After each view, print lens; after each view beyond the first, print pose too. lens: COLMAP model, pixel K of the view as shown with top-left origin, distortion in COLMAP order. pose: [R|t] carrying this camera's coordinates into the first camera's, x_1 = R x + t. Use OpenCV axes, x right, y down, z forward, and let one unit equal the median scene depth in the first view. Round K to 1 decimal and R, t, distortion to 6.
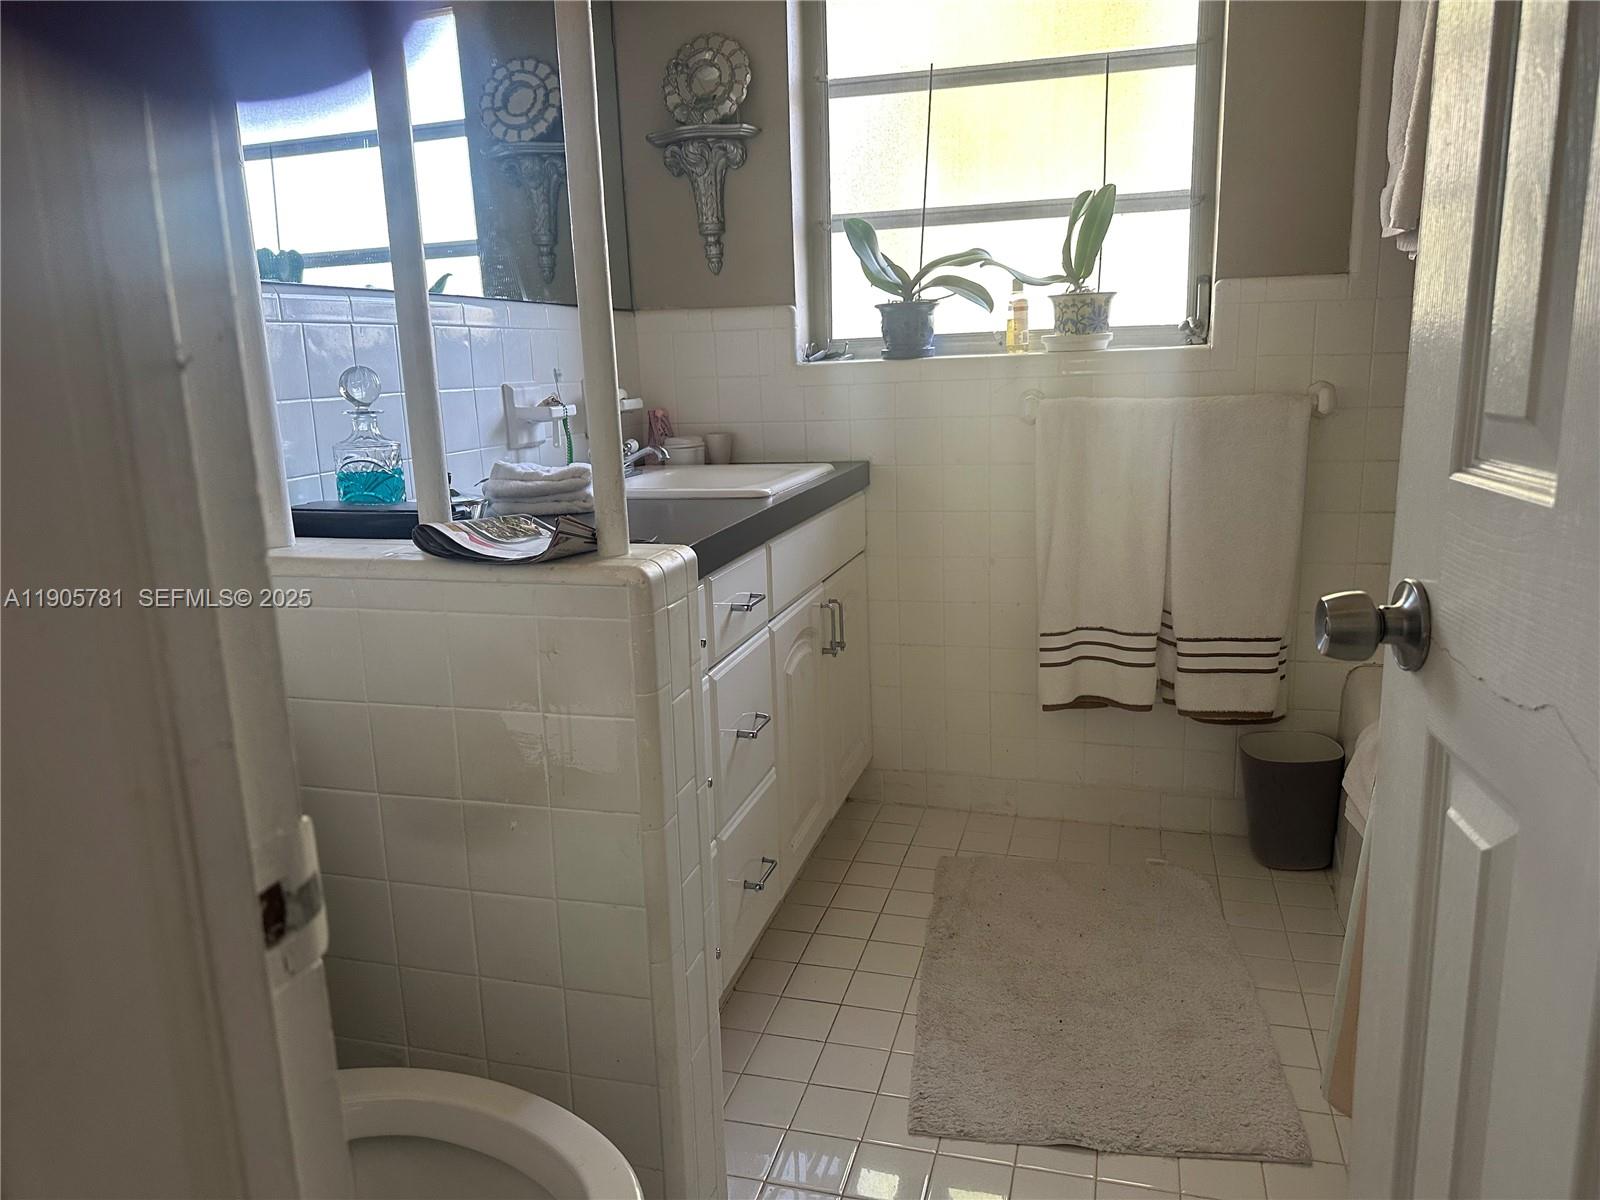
lens RADIAL K [[1112.6, 0, 810.2], [0, 1112.6, 623.8], [0, 0, 1]] dist [0.052716, -0.069071]
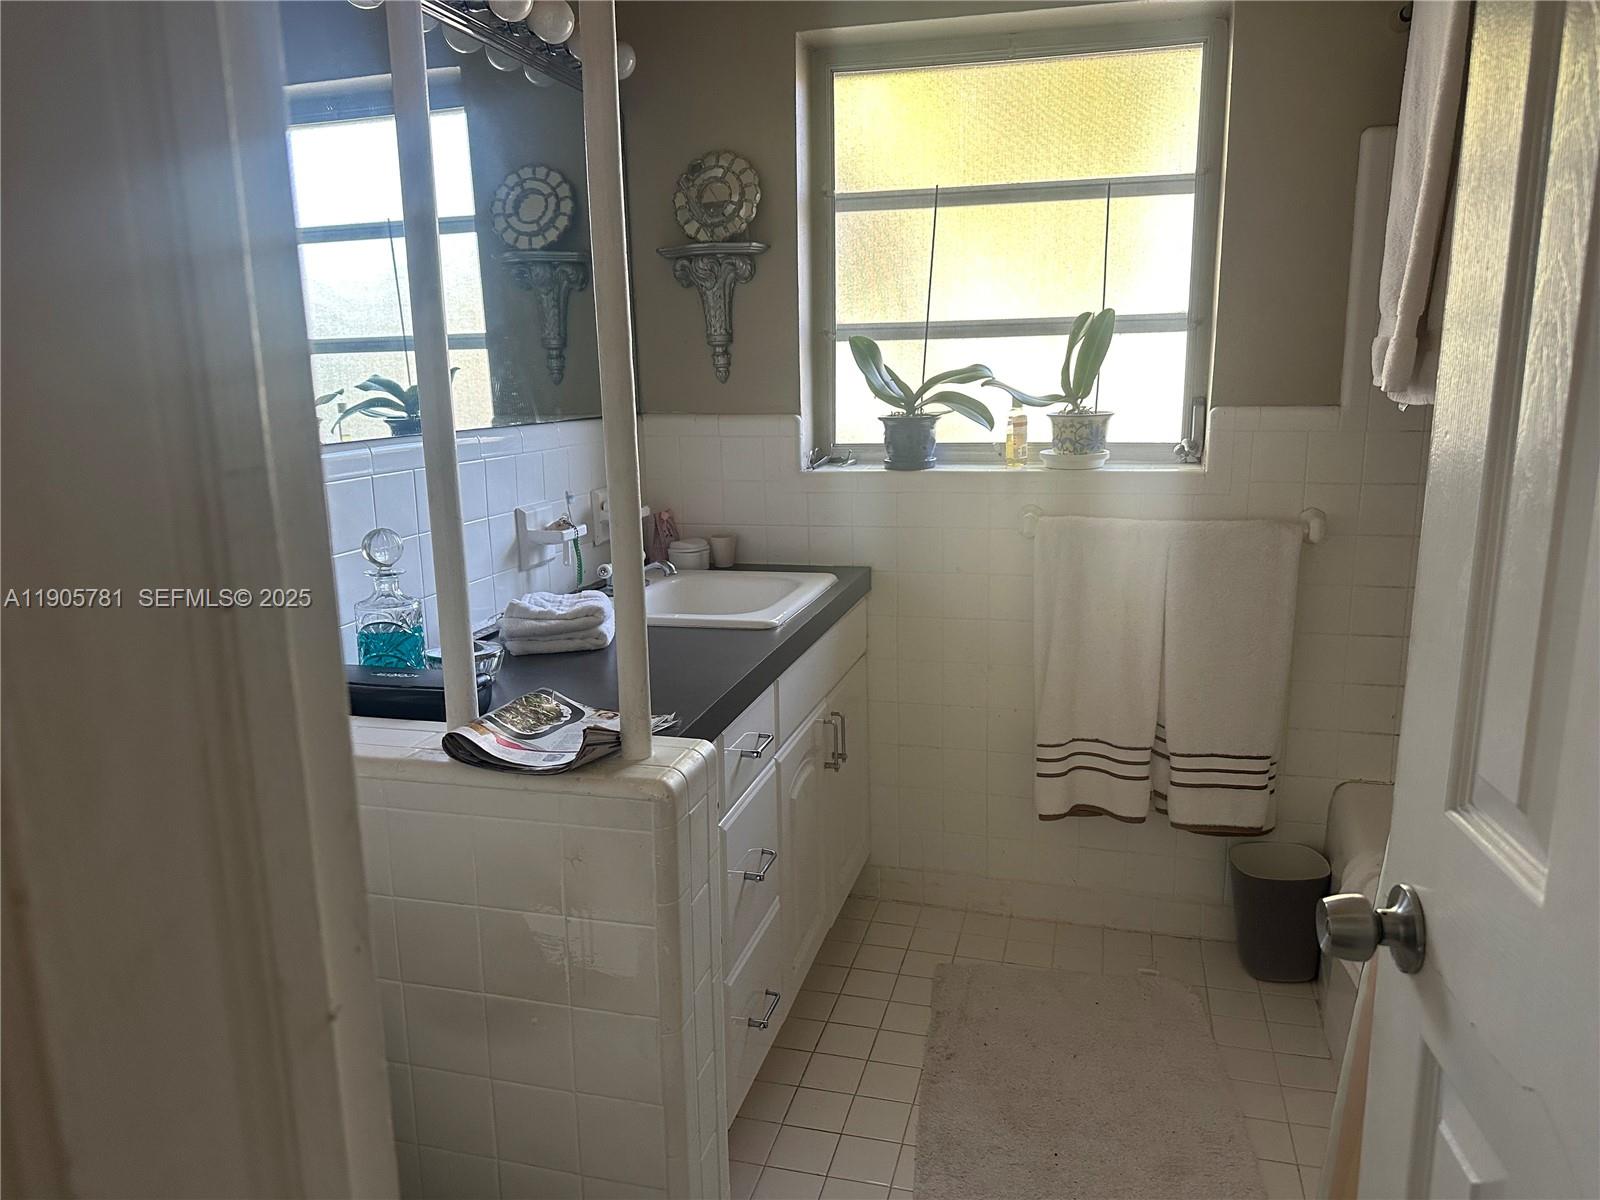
lens RADIAL K [[1112.6, 0, 812.6], [0, 1112.6, 609.2], [0, 0, 1]] dist [0.052716, -0.069071]
pose [[0.999799, 0.011990, 0.016080, -0.017680], [-0.011961, 0.999927, -0.001893, -0.113655], [-0.016102, 0.001700, 0.999869, -0.019903]]
